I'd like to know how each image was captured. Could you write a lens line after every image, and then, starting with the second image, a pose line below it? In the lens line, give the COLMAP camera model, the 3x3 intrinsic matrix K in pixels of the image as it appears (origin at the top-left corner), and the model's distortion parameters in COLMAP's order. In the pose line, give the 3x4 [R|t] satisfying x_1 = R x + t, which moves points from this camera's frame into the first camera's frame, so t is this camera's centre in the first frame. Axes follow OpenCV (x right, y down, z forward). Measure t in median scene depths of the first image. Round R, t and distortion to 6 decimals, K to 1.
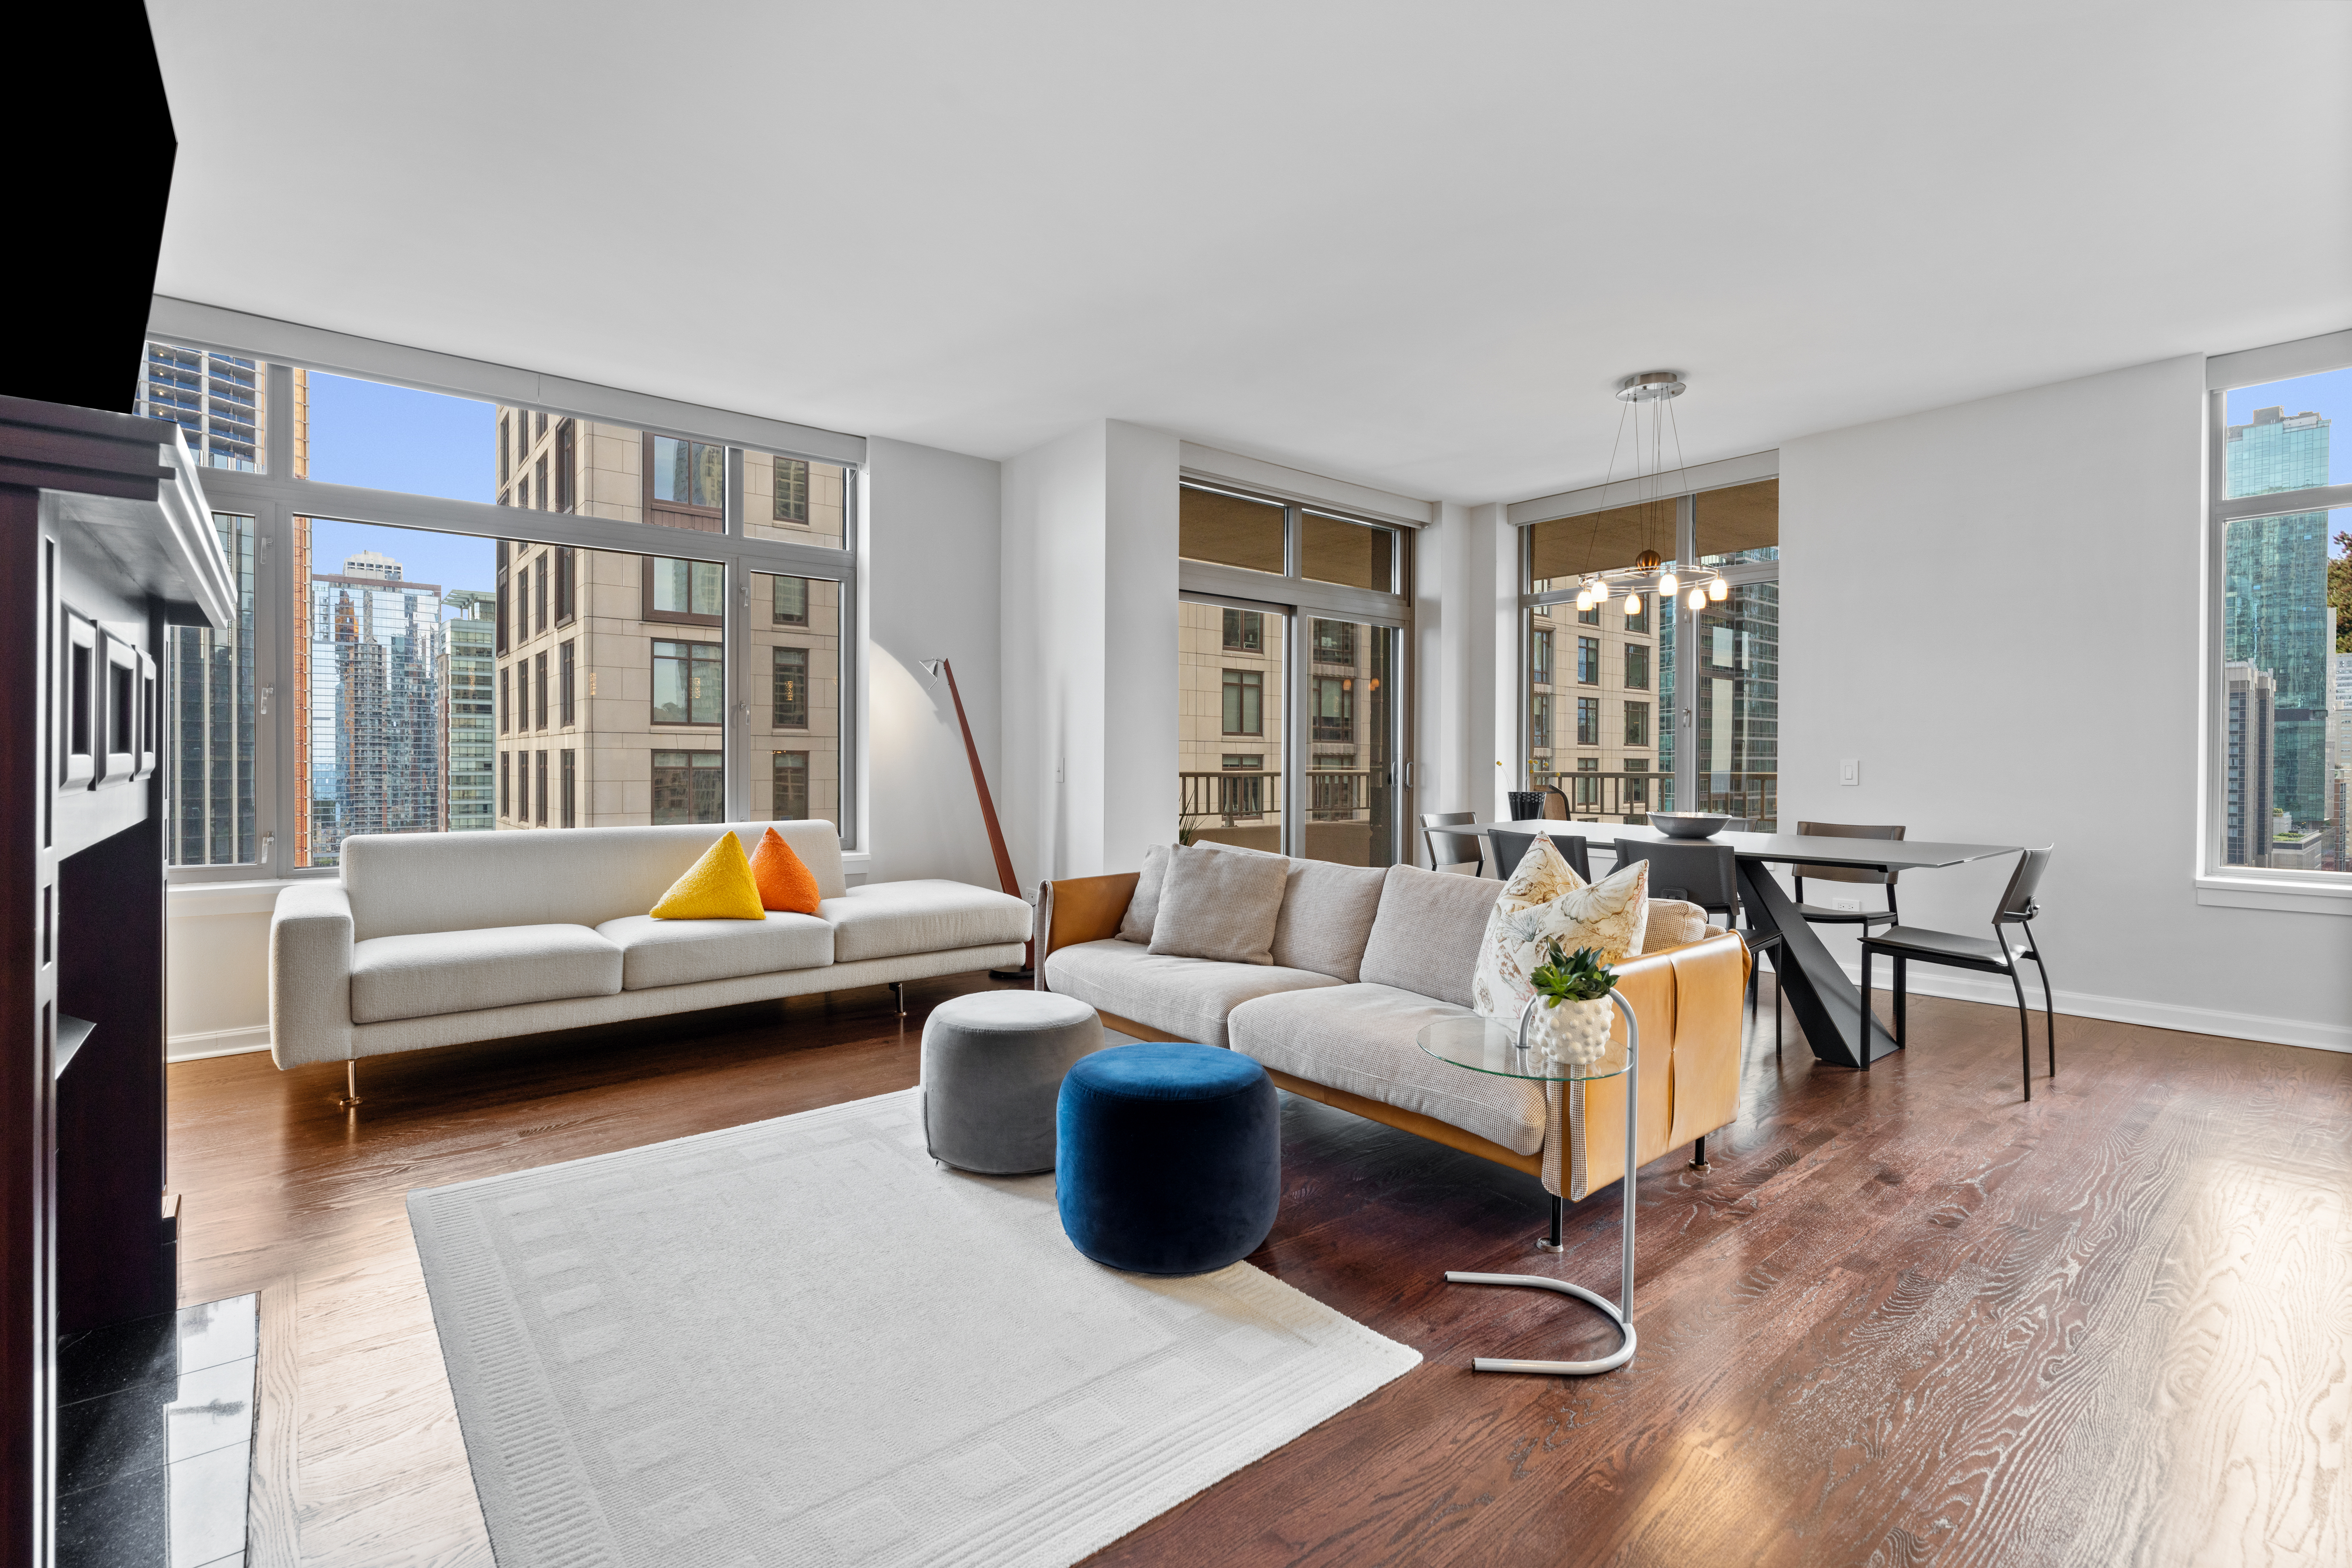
lens RADIAL K [[1071.3, 0, 1166.7], [0, 1071.3, 768.0], [0, 0, 1]] dist [-0.006055, 0.002424]
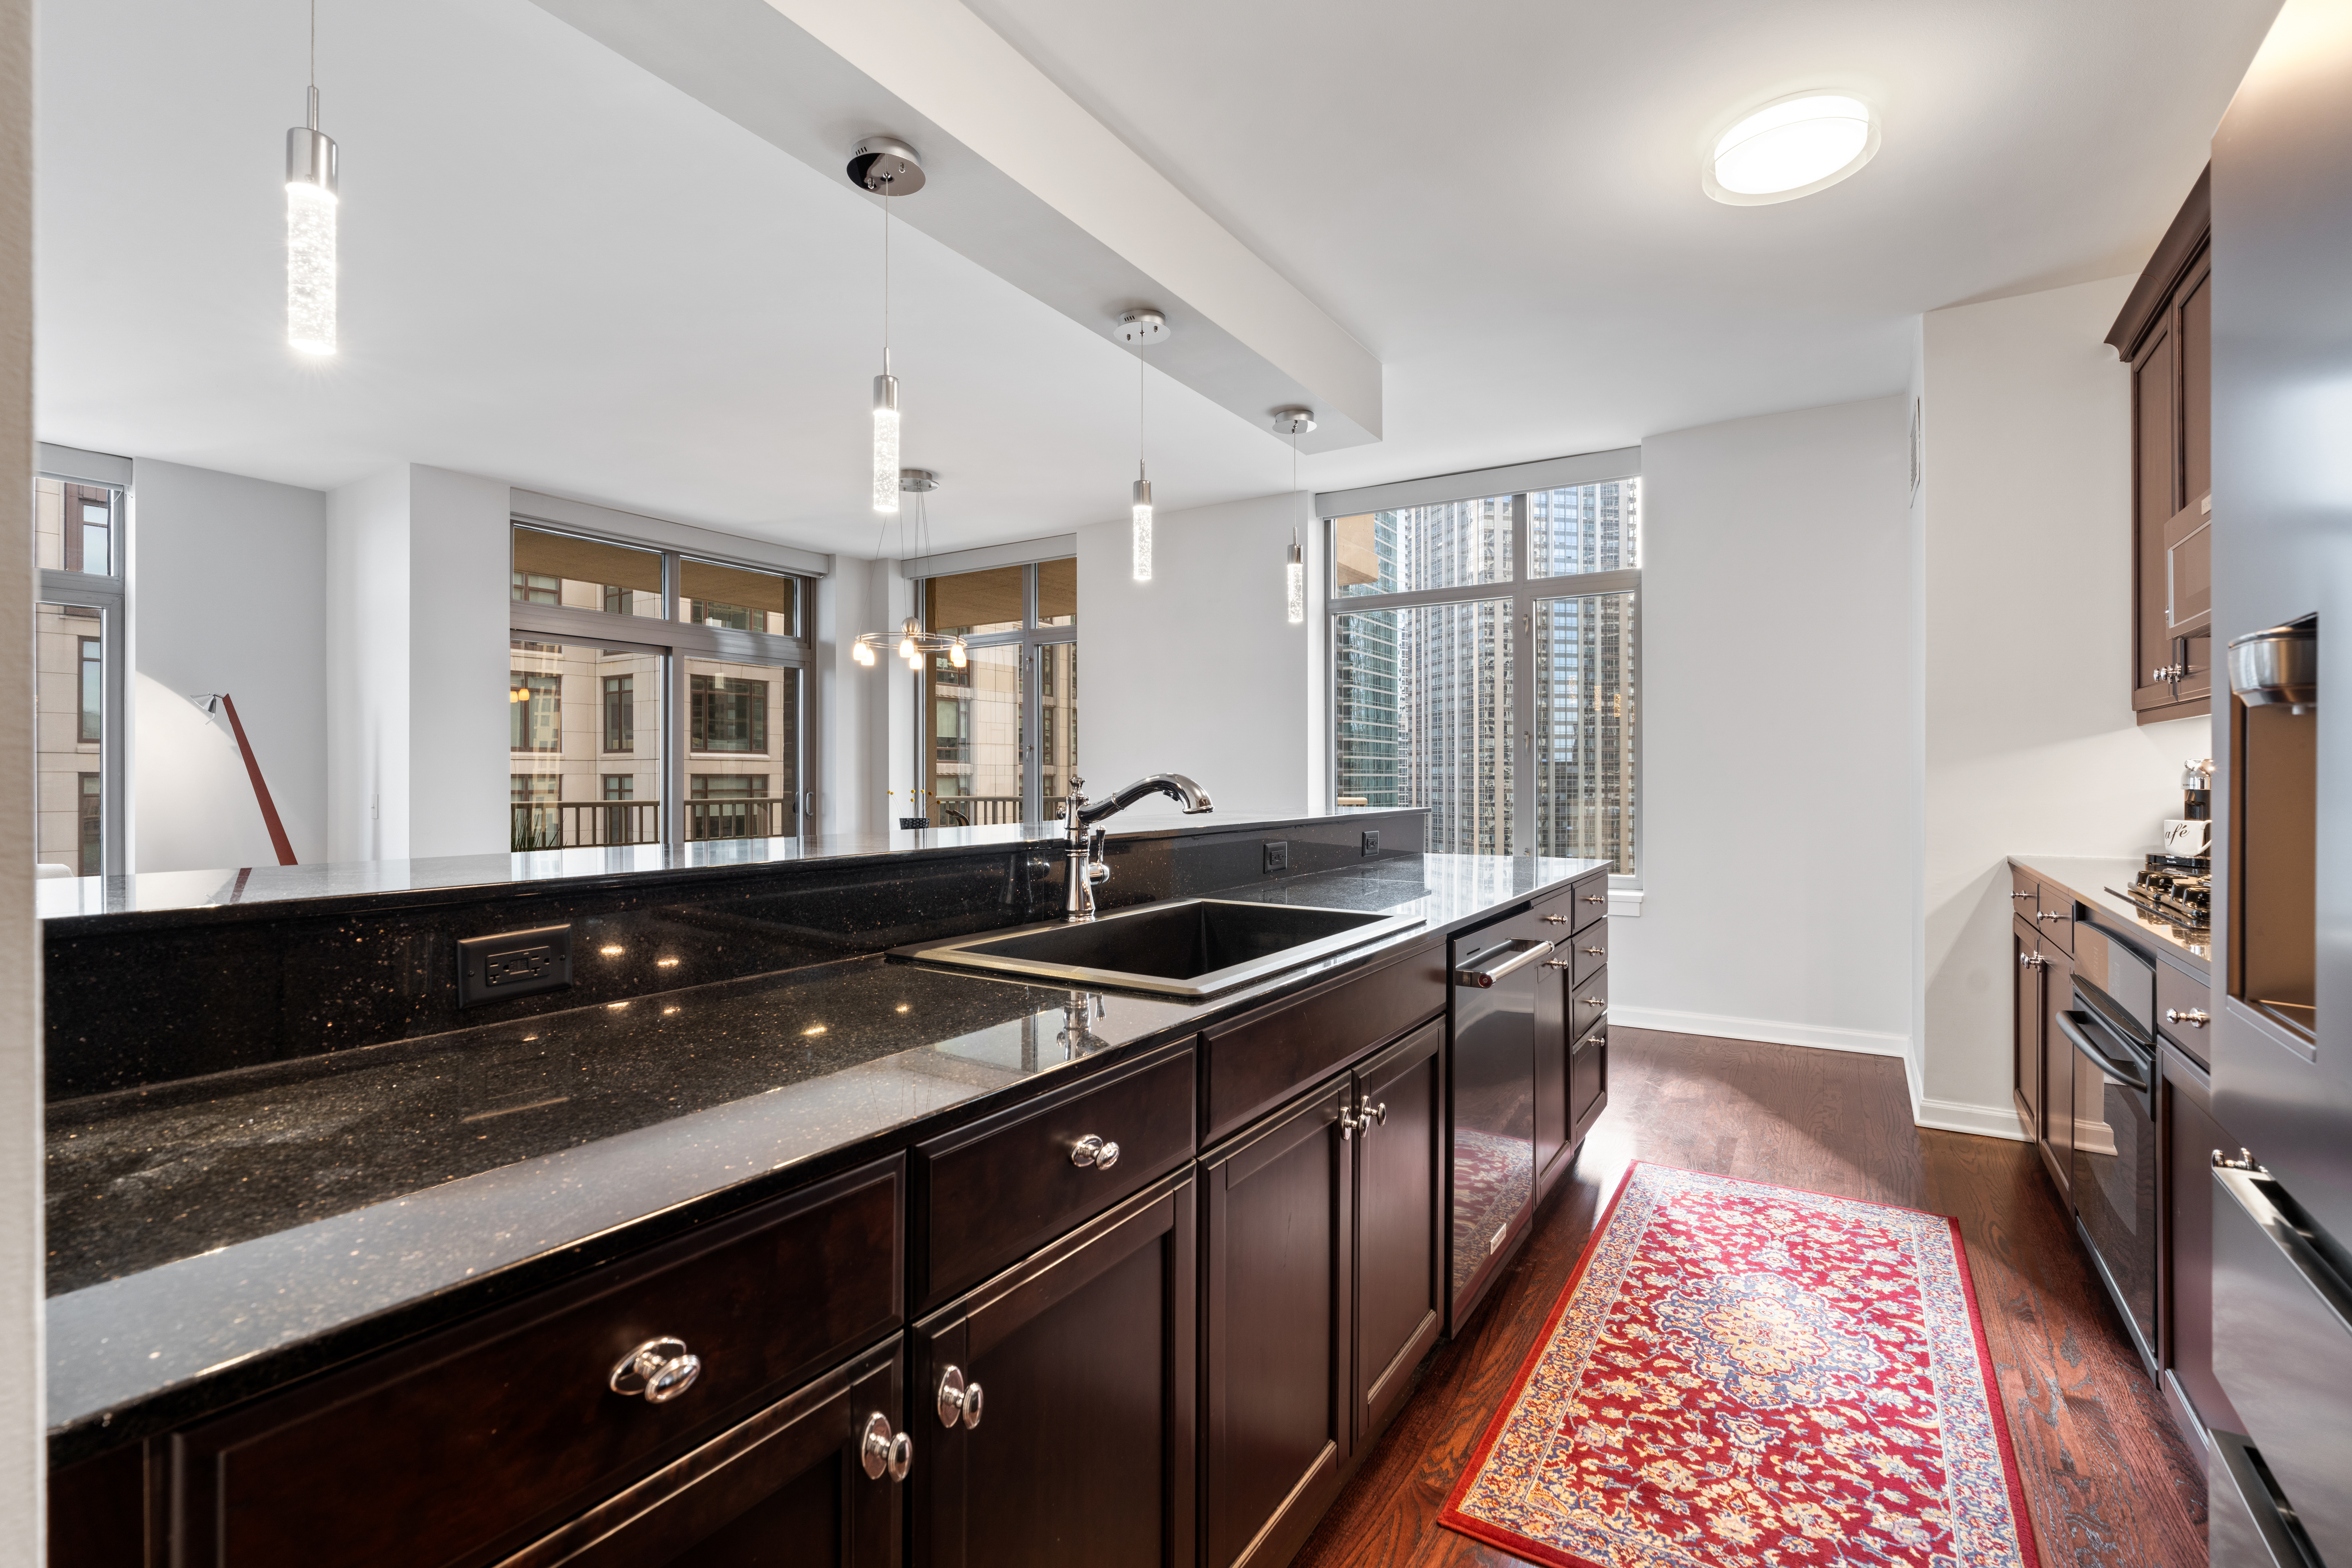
lens RADIAL K [[1071.3, 0, 1180.1], [0, 1071.3, 782.3], [0, 0, 1]] dist [-0.006055, 0.002424]
pose [[0.950075, -0.006293, 0.311957, 0.241189], [0.007129, 0.999973, -0.001540, -0.010360], [-0.311939, 0.003687, 0.950095, -0.150664]]
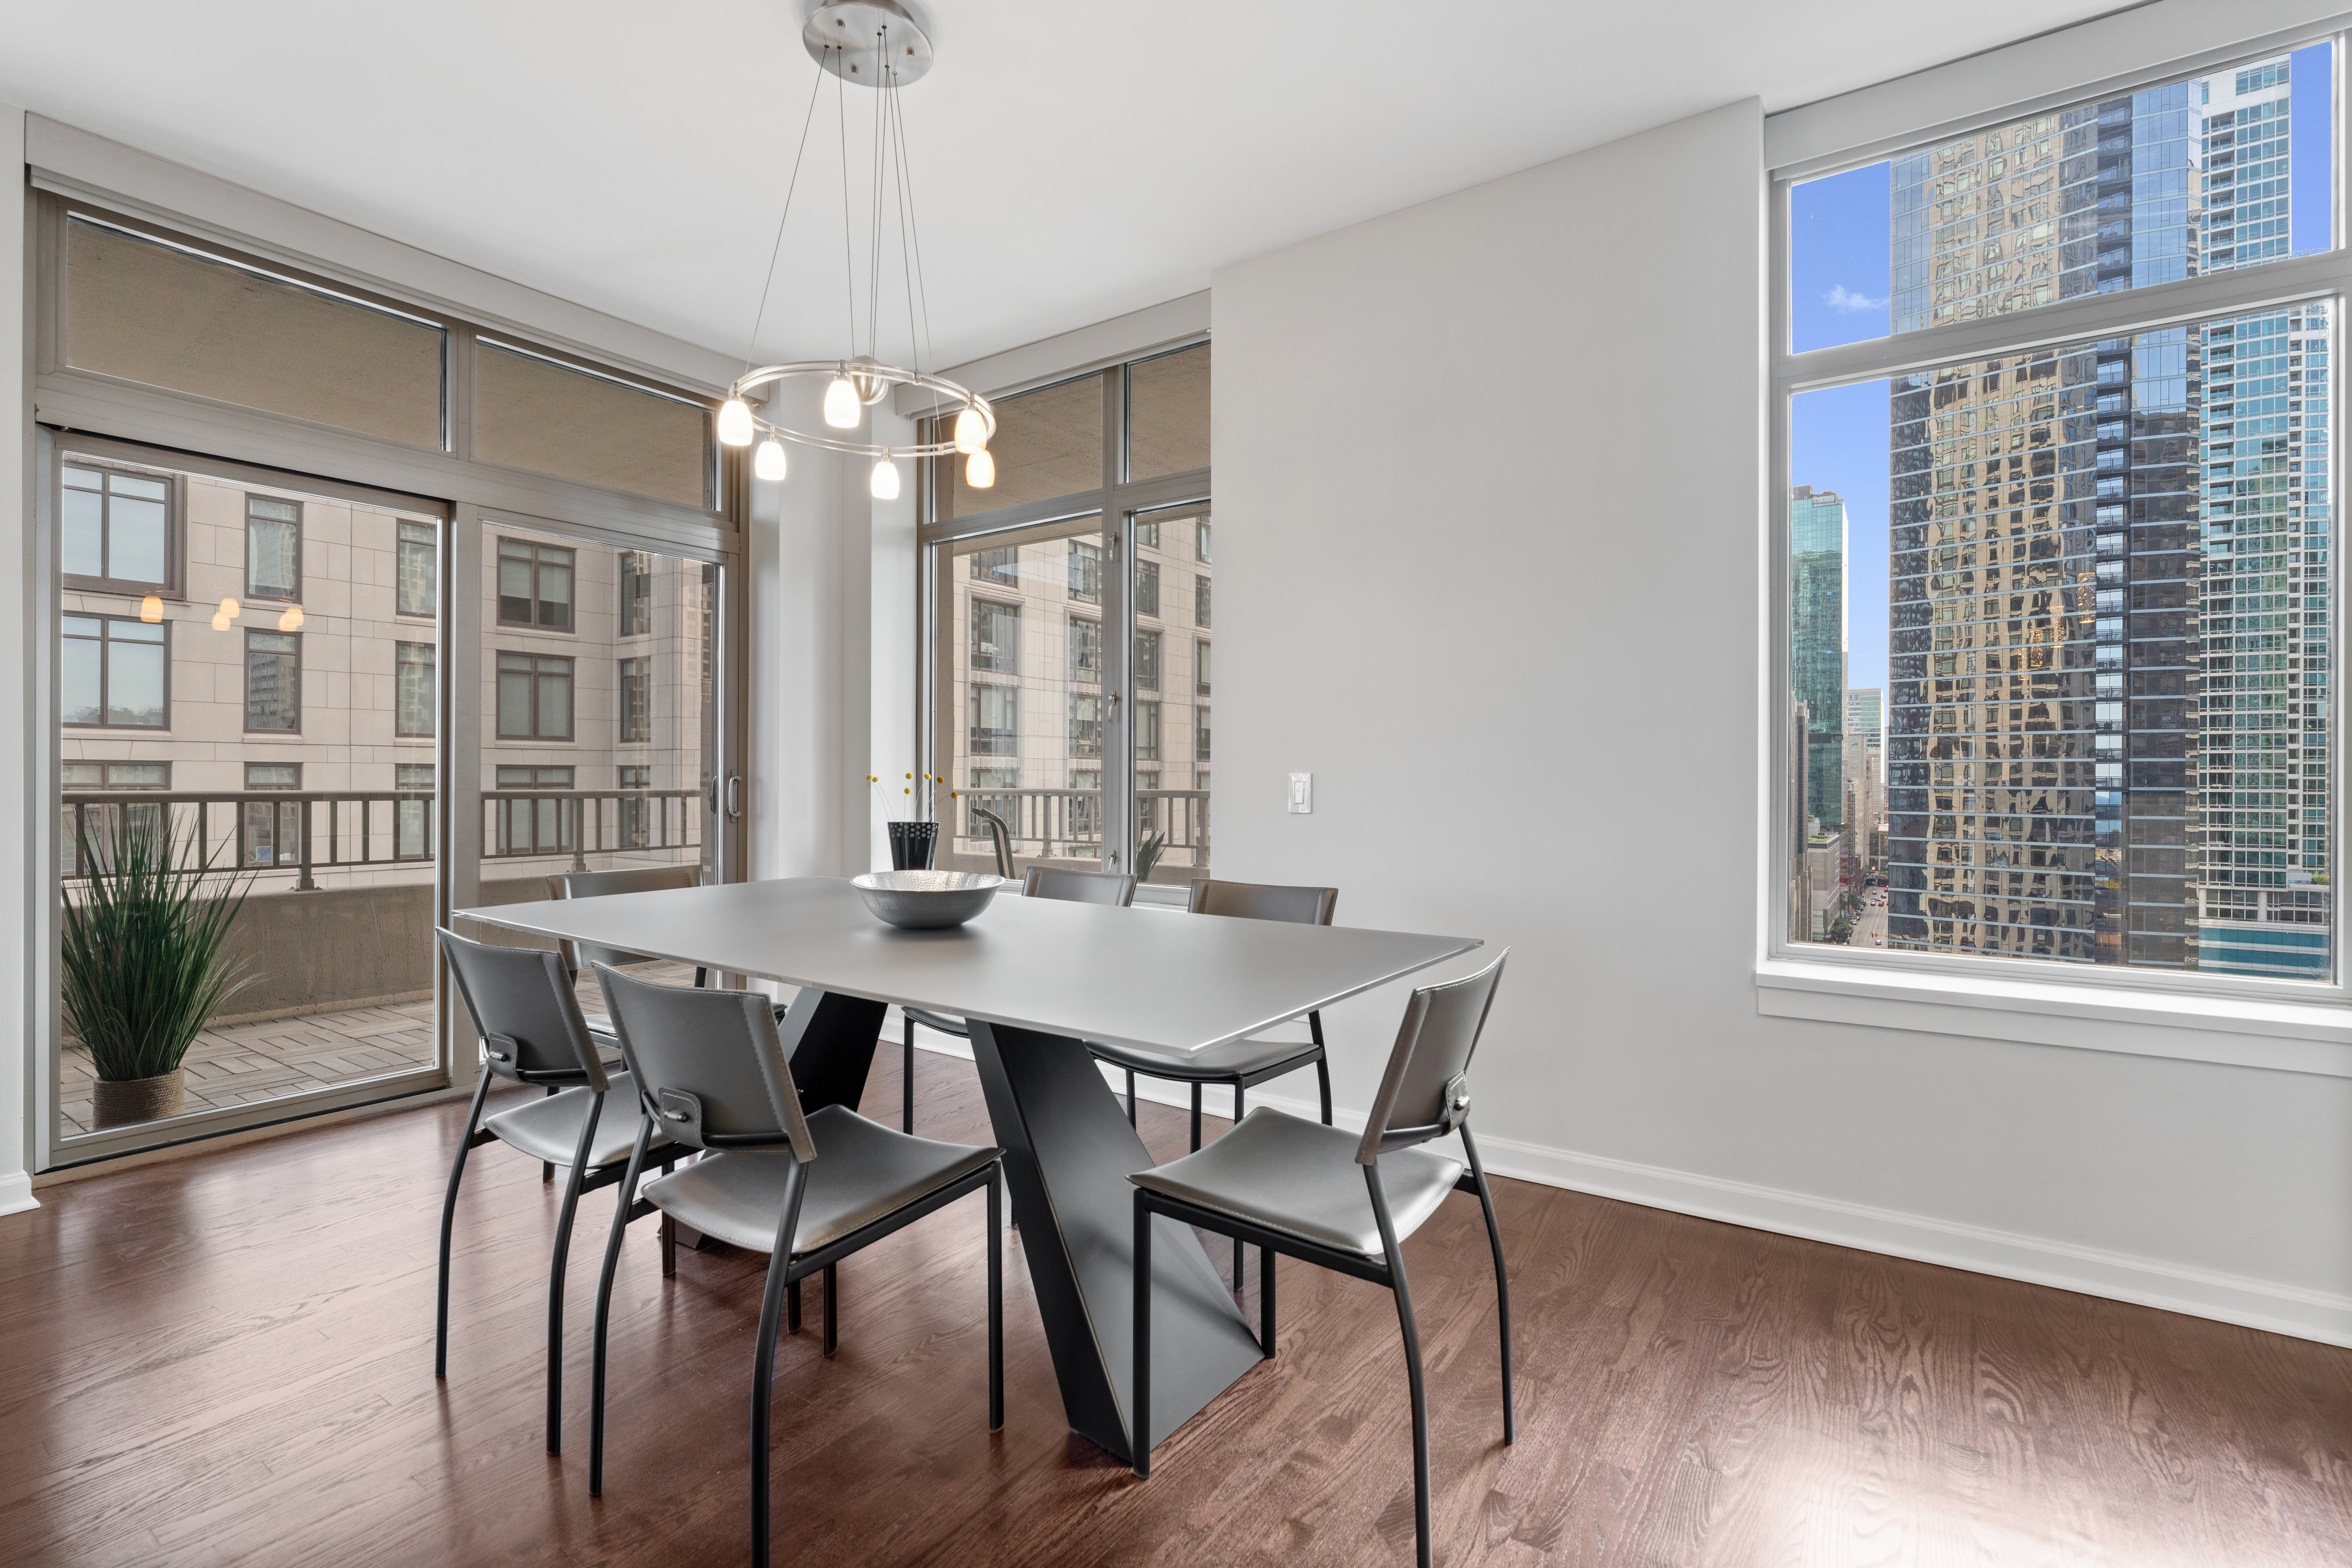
lens RADIAL K [[1071.3, 0, 1176.5], [0, 1071.3, 775.2], [0, 0, 1]] dist [-0.006055, 0.002424]
pose [[0.963537, 0.000548, 0.267573, 0.304239], [0.001317, 0.999976, -0.006789, -0.001418], [-0.267570, 0.006894, 0.963514, 0.315114]]
